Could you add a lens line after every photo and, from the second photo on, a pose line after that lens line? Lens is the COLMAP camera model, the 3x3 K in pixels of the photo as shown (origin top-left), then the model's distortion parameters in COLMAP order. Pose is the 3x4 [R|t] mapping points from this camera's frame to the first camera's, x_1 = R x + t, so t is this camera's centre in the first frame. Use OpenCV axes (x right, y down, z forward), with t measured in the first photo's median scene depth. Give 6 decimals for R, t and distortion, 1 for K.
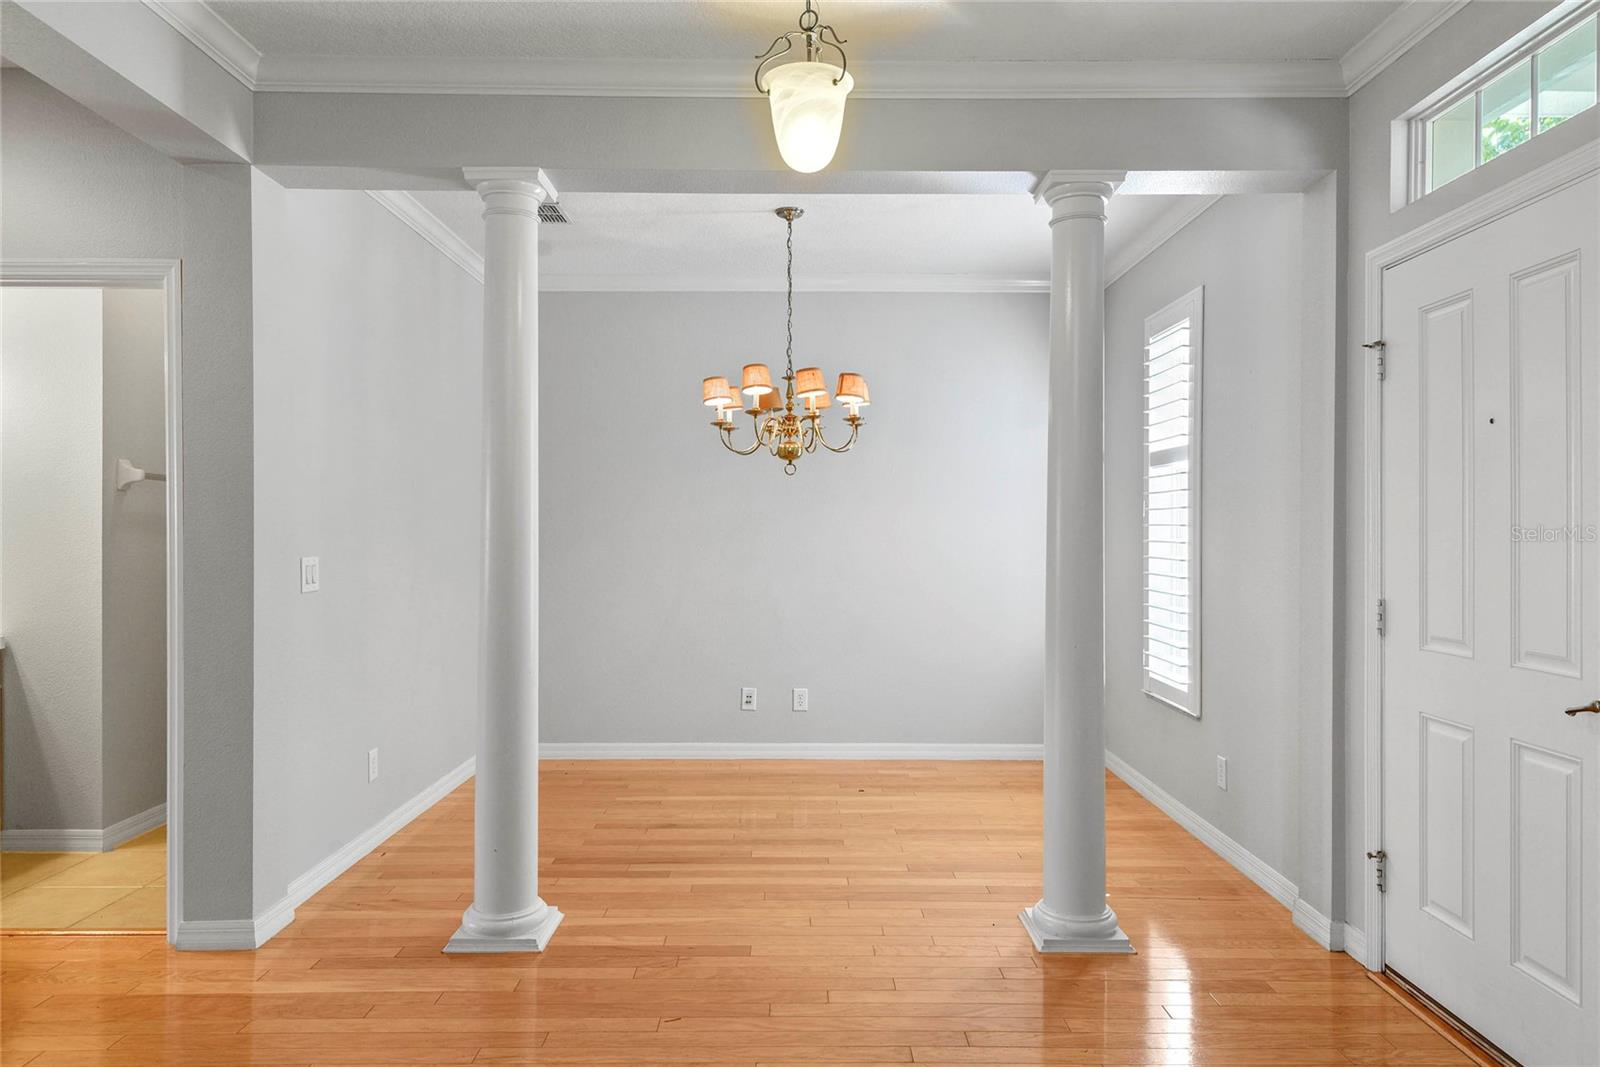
lens RADIAL K [[1038.8, 0, 800.0], [0, 1038.8, 533.5], [0, 0, 1]] dist [0.050231, -0.028956]
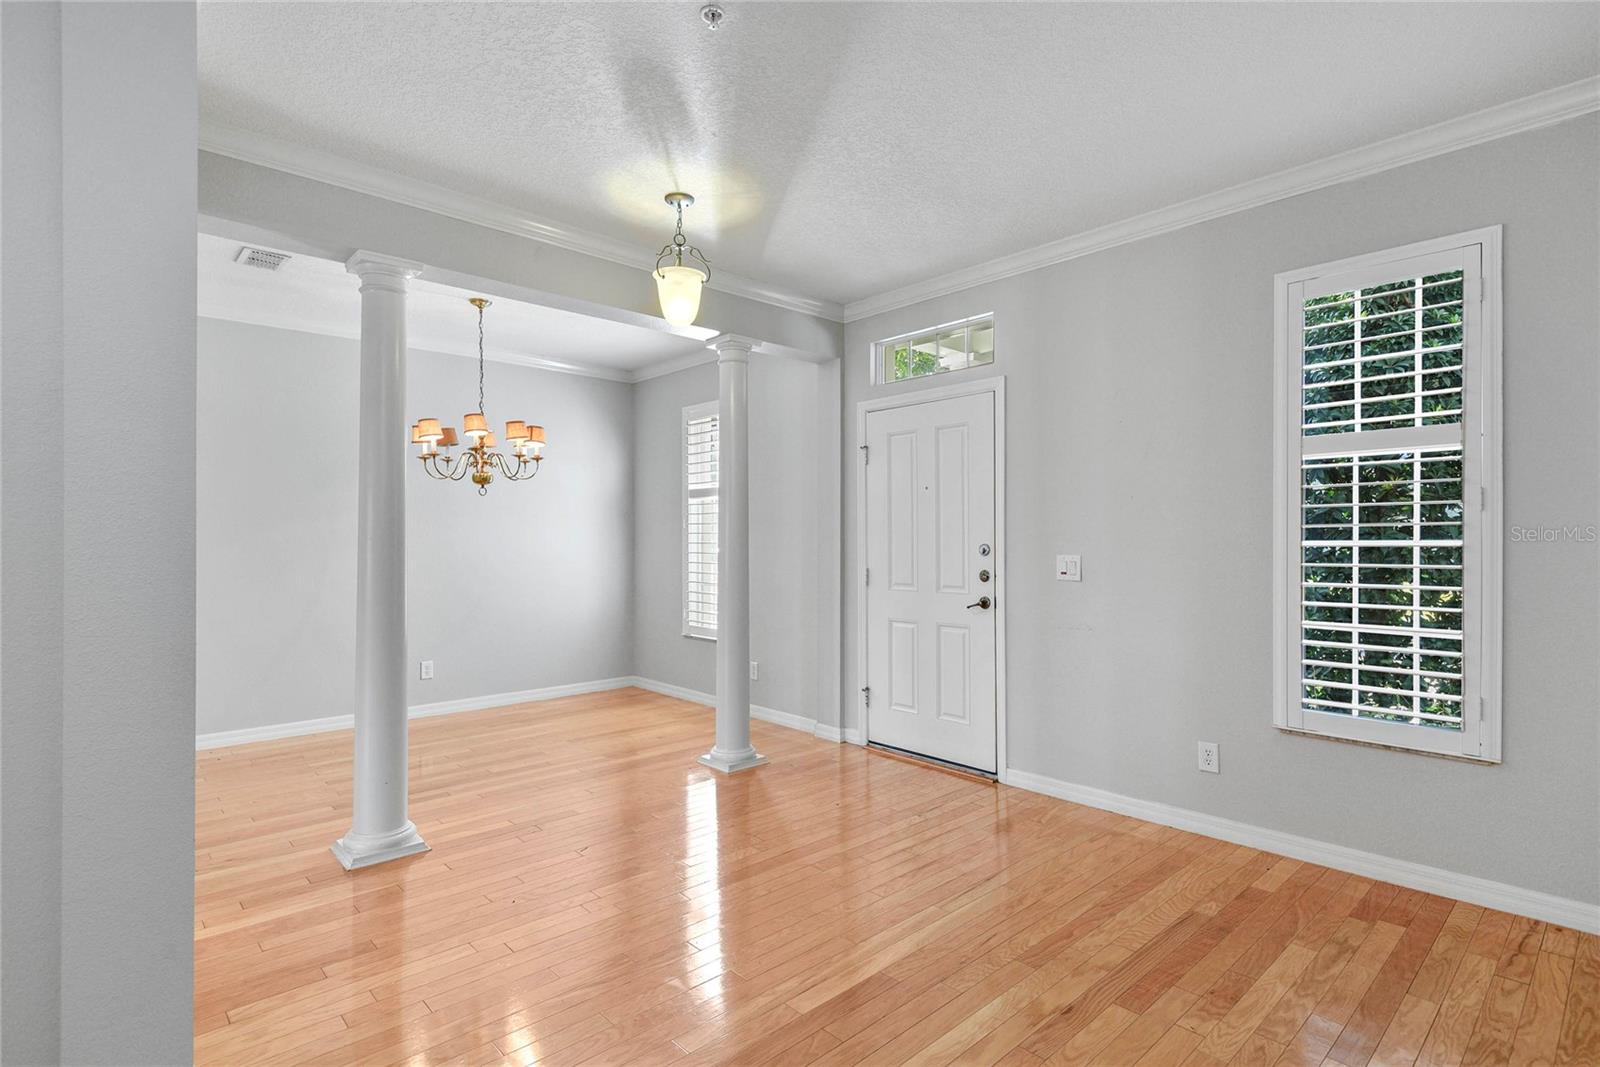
lens RADIAL K [[798.6, 0, 827.4], [0, 798.6, 537.8], [0, 0, 1]] dist [0.034492, -0.019595]
pose [[0.719968, -0.001227, 0.694006, -0.581511], [0.005470, 0.999977, -0.003906, 0.007289], [-0.693986, 0.006608, 0.719958, -0.093696]]
